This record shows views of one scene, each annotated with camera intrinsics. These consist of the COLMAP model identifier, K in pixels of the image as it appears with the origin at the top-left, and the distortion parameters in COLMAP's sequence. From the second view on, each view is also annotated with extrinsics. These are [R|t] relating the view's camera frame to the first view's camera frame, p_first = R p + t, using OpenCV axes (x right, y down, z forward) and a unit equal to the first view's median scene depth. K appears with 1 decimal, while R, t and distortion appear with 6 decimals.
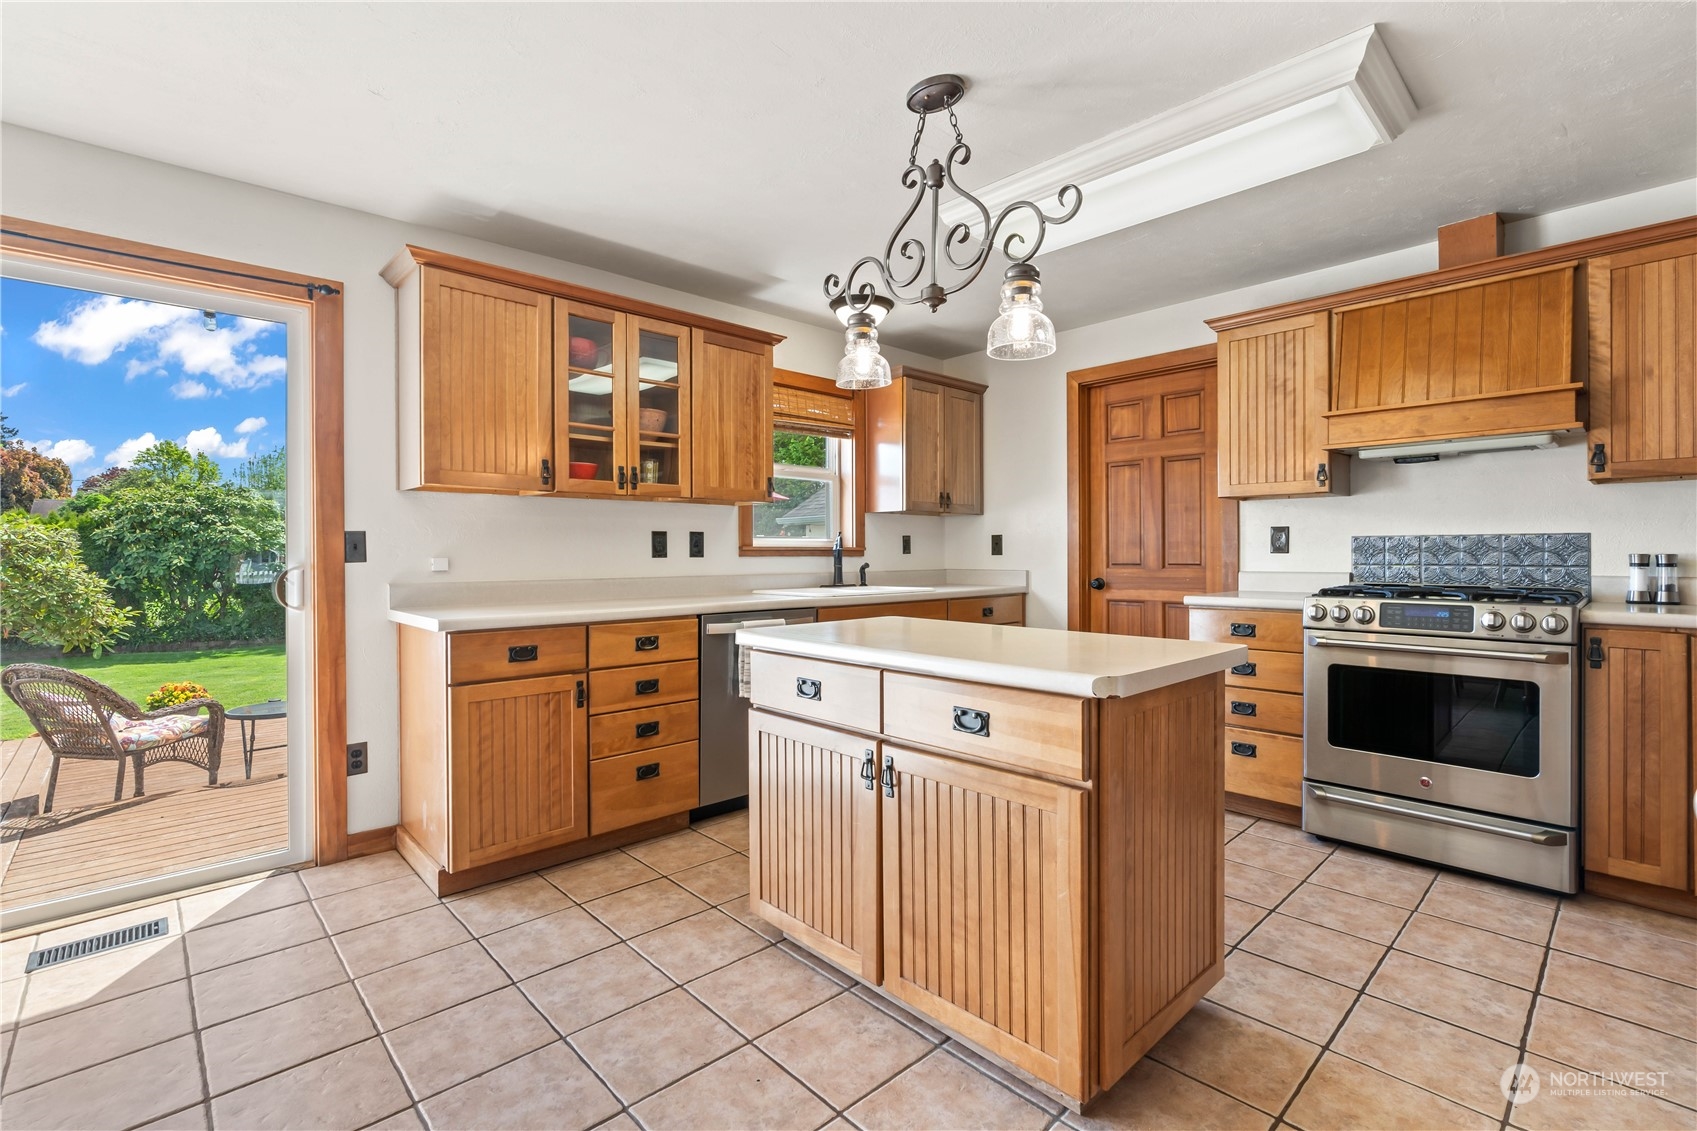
lens RADIAL K [[762.6, 0, 853.0], [0, 762.6, 557.9], [0, 0, 1]] dist [-0.011392, 0.005152]
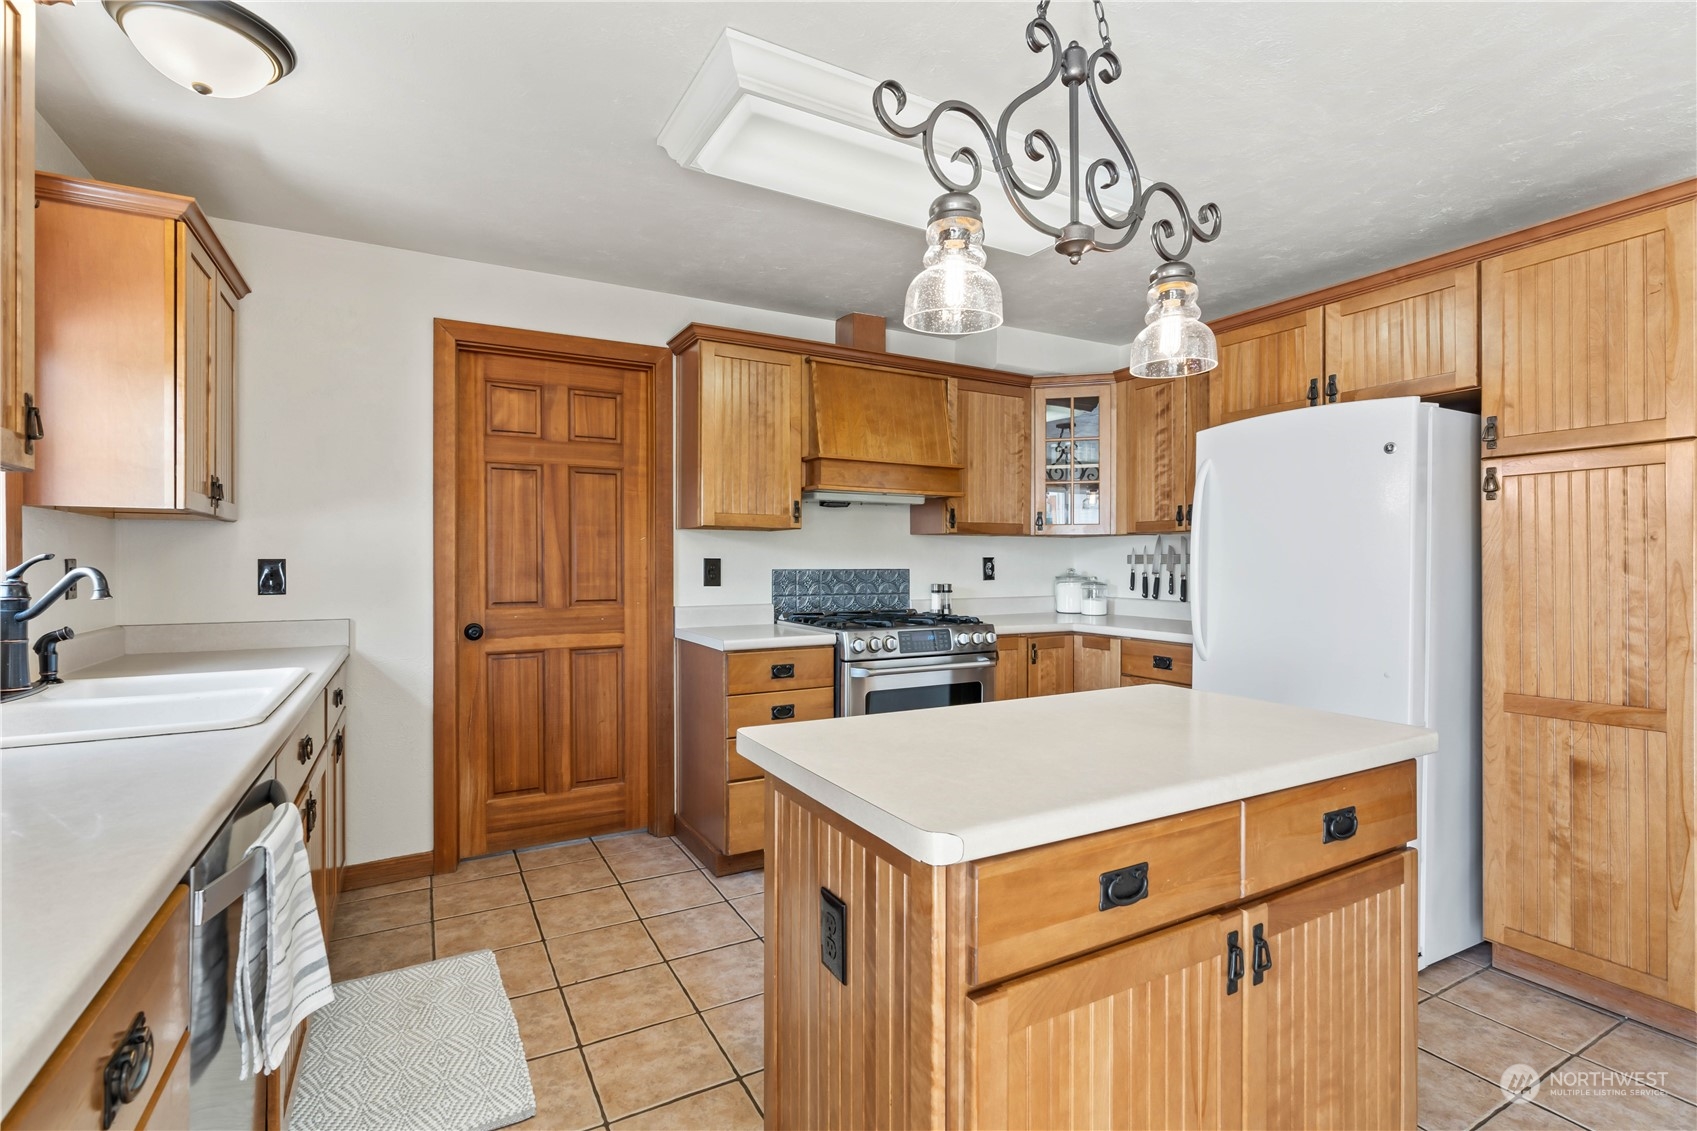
lens RADIAL K [[786.2, 0, 848.5], [0, 786.2, 565.5], [0, 0, 1]] dist [-0.015386, 0.027781]
pose [[0.250196, -0.000017, 0.968195, -0.357899], [0.004199, 0.999991, -0.001068, -0.030673], [-0.968186, 0.004332, 0.250193, 0.591676]]
